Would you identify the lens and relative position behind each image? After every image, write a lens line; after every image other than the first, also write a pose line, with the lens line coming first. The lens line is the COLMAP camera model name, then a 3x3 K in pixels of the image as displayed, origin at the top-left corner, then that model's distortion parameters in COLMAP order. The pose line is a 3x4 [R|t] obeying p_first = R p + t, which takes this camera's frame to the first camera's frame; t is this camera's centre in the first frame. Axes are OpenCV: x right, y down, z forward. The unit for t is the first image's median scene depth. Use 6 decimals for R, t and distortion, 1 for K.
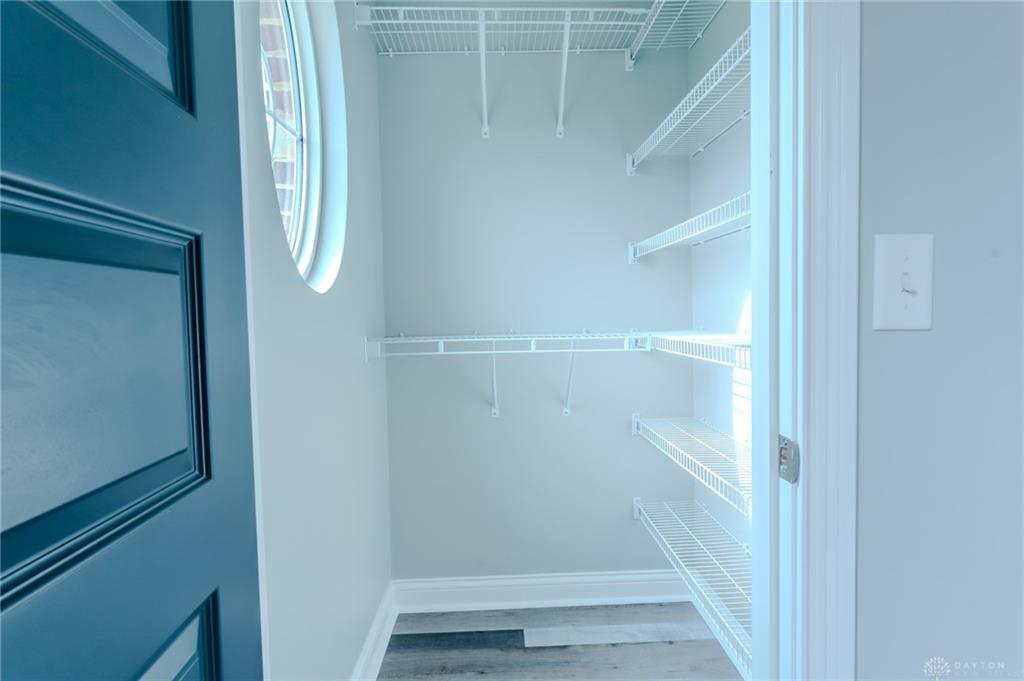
lens RADIAL K [[561.1, 0, 513.3], [0, 561.1, 340.0], [0, 0, 1]] dist [0.000872, 0.000641]
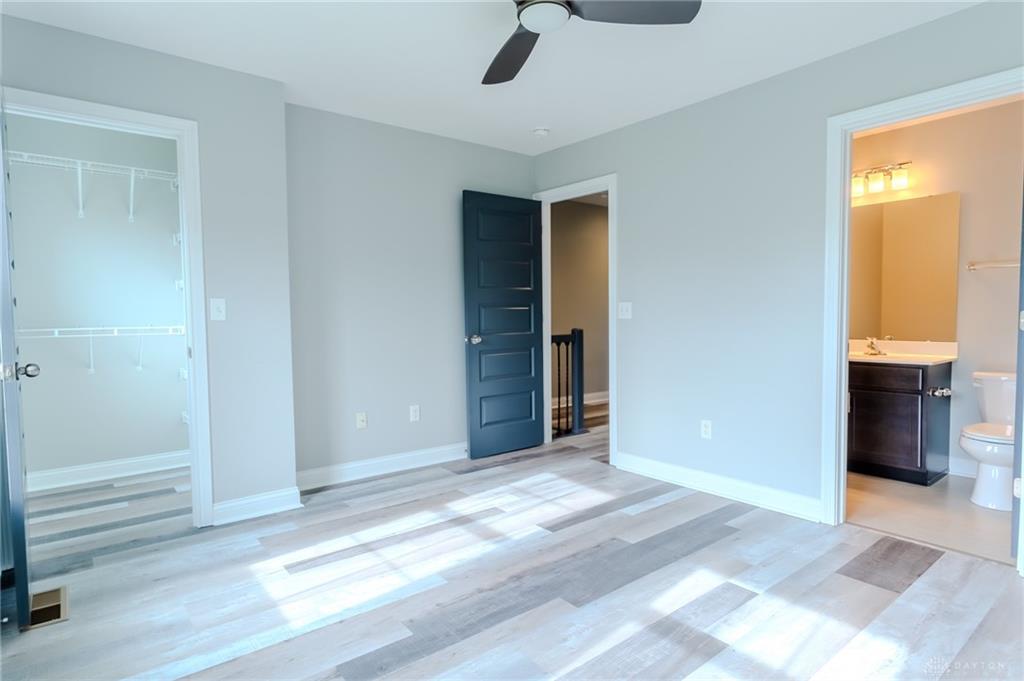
lens RADIAL K [[561.1, 0, 513.3], [0, 561.1, 340.0], [0, 0, 1]] dist [0.000872, 0.000641]
pose [[0.803722, -0.019464, 0.594687, -0.015922], [0.022113, 0.999751, 0.002836, 0.063730], [-0.594594, 0.010871, 0.803953, -1.436635]]
